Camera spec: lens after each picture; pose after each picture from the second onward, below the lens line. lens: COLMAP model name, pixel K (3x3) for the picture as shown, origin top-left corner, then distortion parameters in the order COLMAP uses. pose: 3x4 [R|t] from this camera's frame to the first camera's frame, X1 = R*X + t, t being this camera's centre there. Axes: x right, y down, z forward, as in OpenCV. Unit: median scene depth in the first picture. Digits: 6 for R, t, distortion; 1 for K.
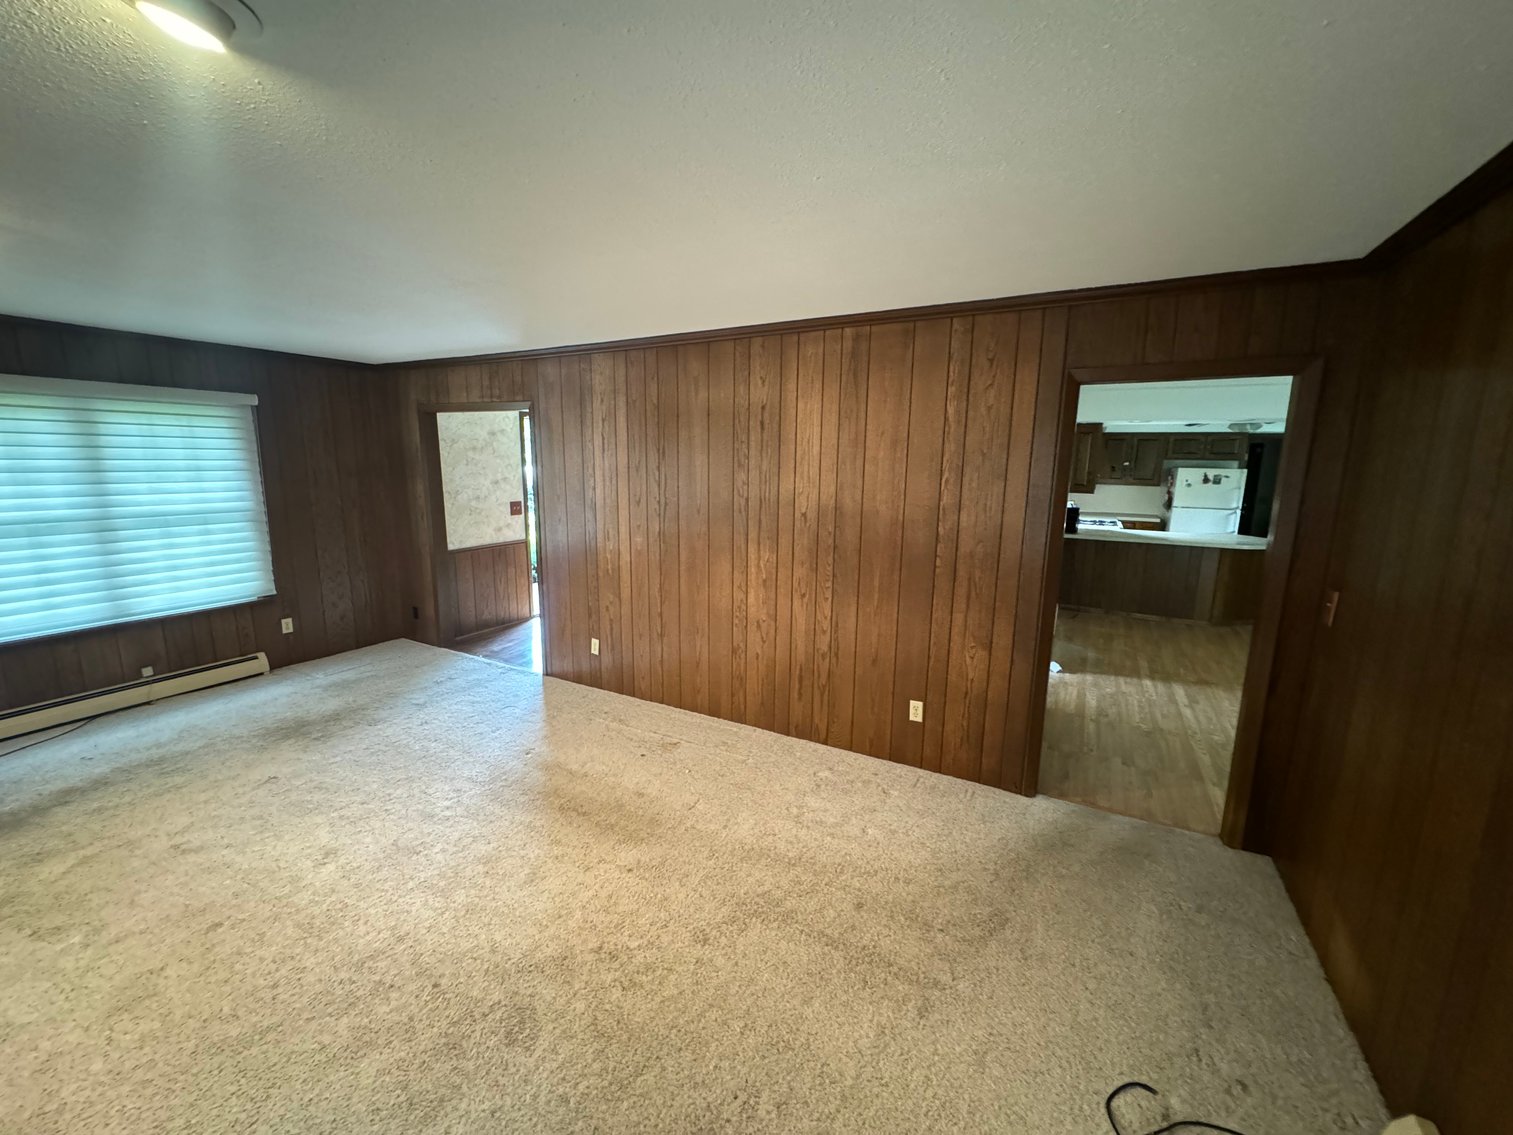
lens RADIAL K [[603.6, 0, 754.4], [0, 603.6, 570.8], [0, 0, 1]] dist [-0.002833, 0.000492]
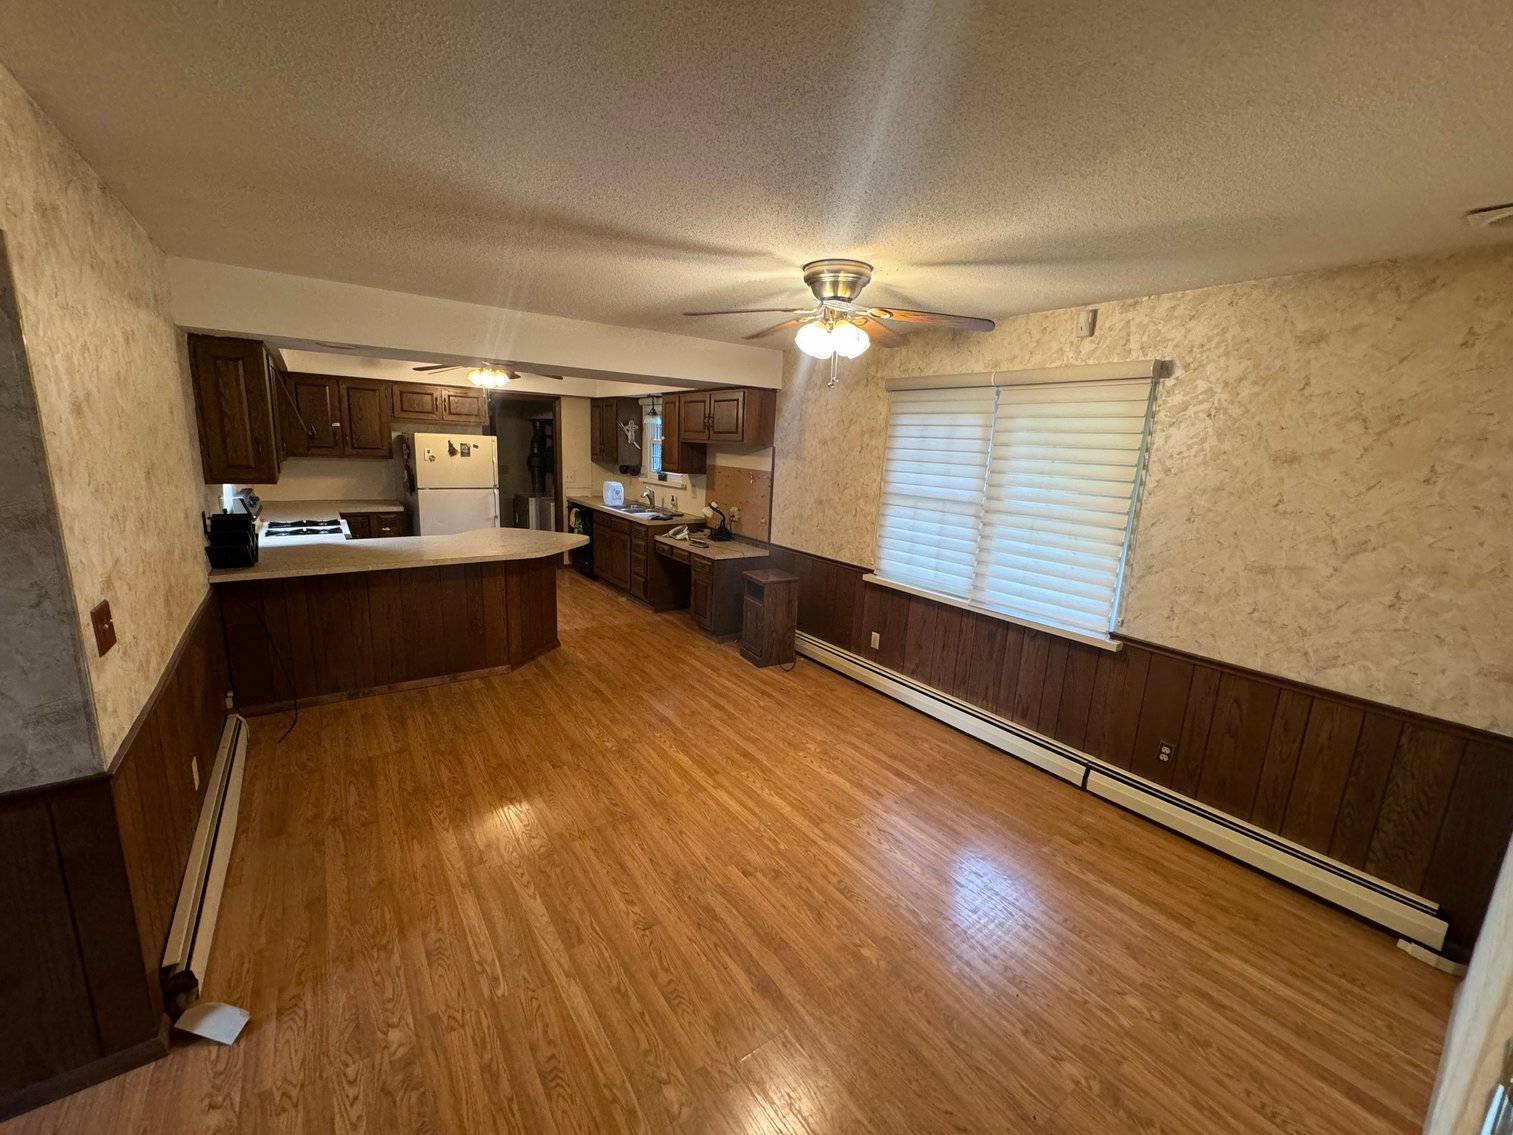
lens RADIAL K [[603.6, 0, 755.7], [0, 603.6, 567.3], [0, 0, 1]] dist [-0.002833, 0.000492]
pose [[0.426506, -0.177821, 0.886833, 0.409781], [0.125697, 0.982623, 0.136576, -0.116664], [-0.895708, 0.053221, 0.441446, 0.628318]]
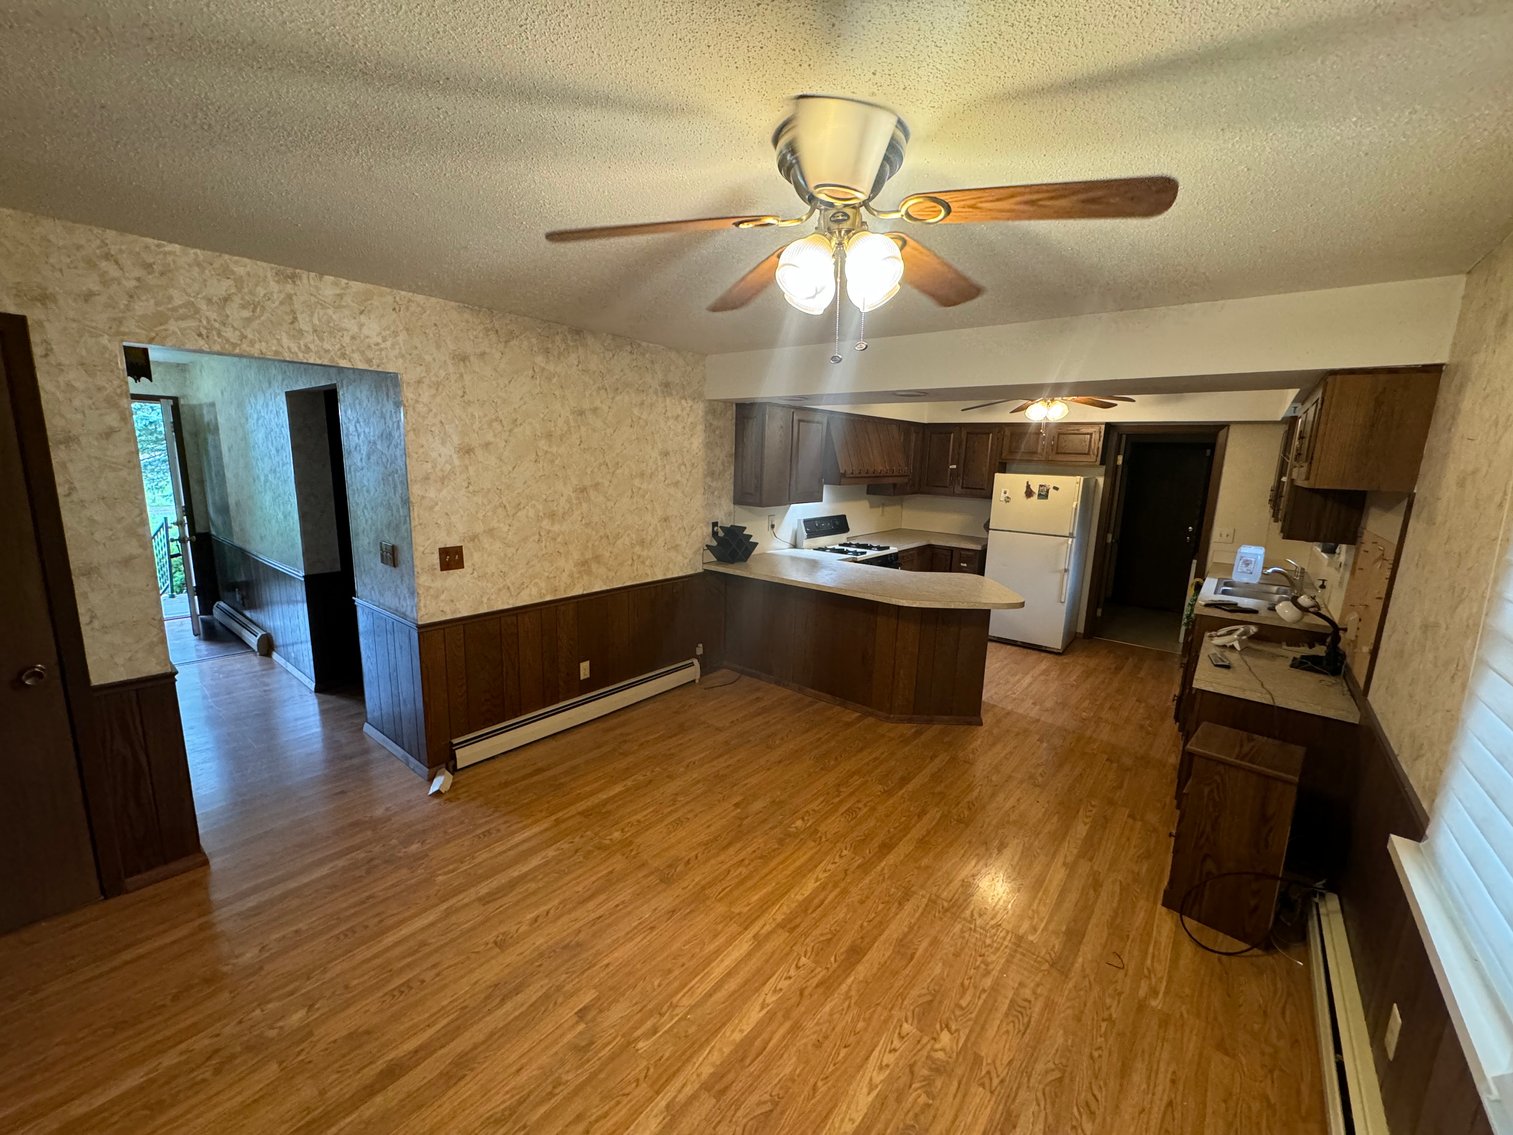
lens RADIAL K [[603.6, 0, 754.0], [0, 603.6, 569.0], [0, 0, 1]] dist [-0.002833, 0.000492]
pose [[0.984411, 0.050127, -0.168592, 1.013572], [-0.050670, 0.998715, 0.001079, -0.088115], [0.168429, 0.007480, 0.985685, 0.493080]]
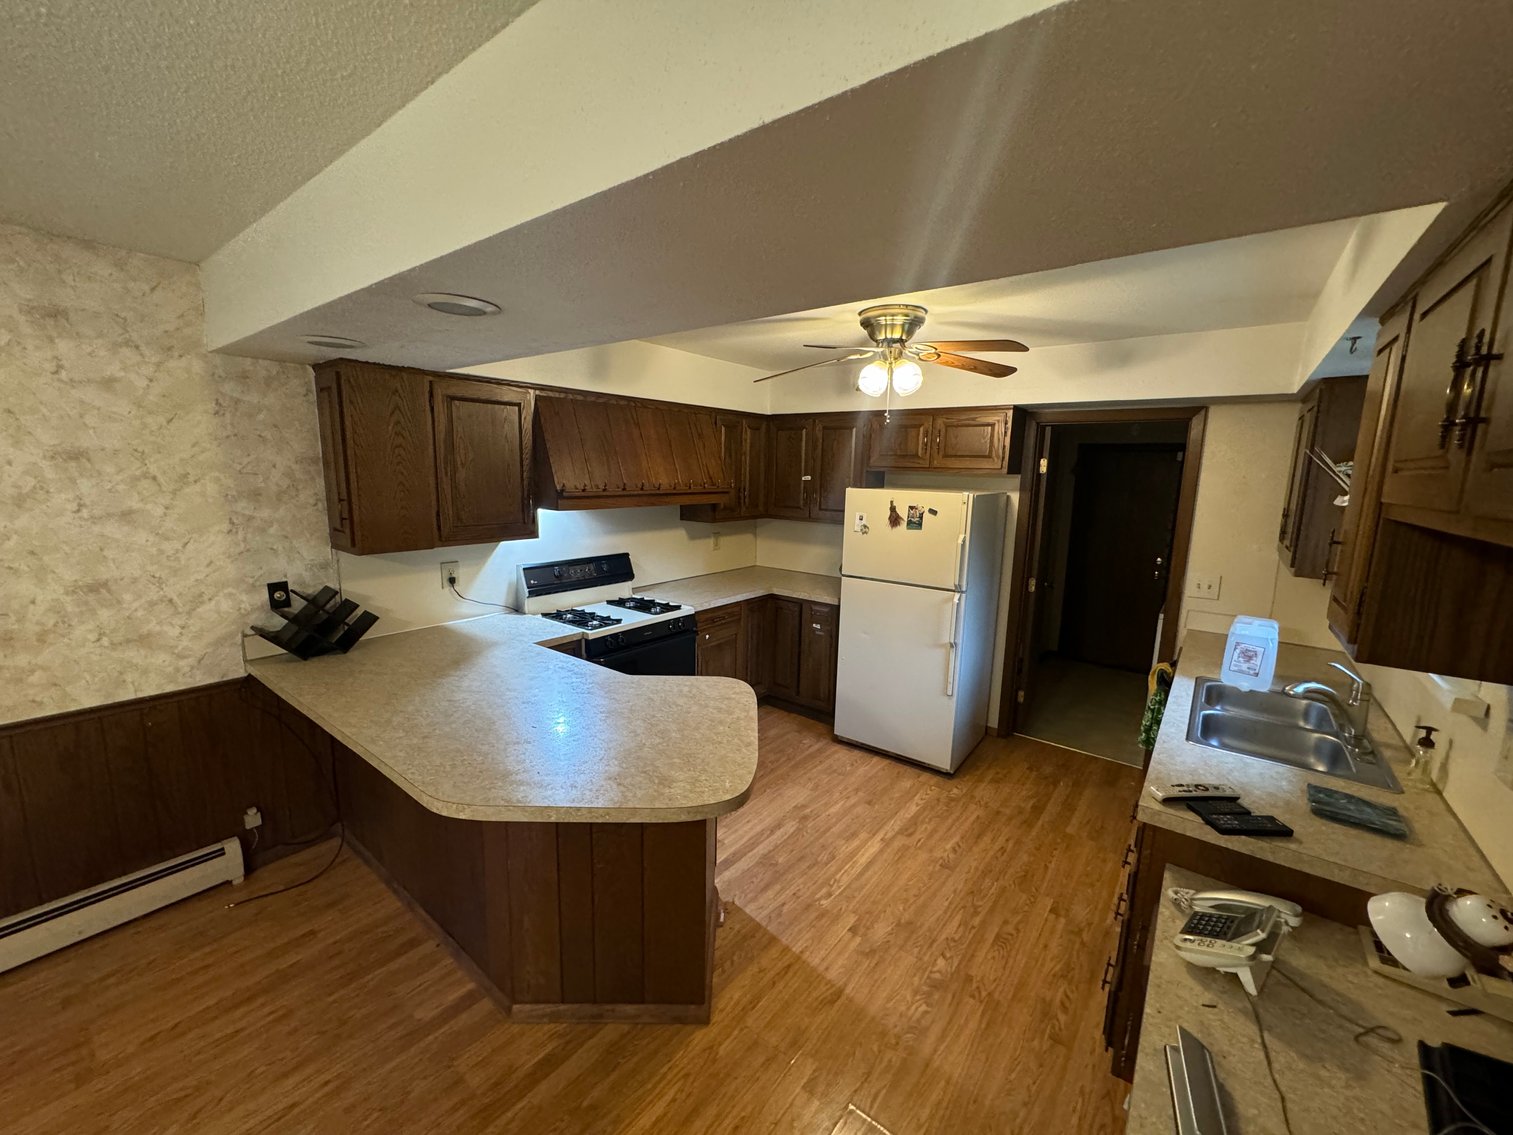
lens RADIAL K [[603.6, 0, 754.5], [0, 603.6, 568.3], [0, 0, 1]] dist [-0.002833, 0.000492]
pose [[0.988066, 0.036940, -0.149539, 1.292706], [-0.040624, 0.998940, -0.021659, -0.184092], [0.148581, 0.027475, 0.988519, 1.017381]]
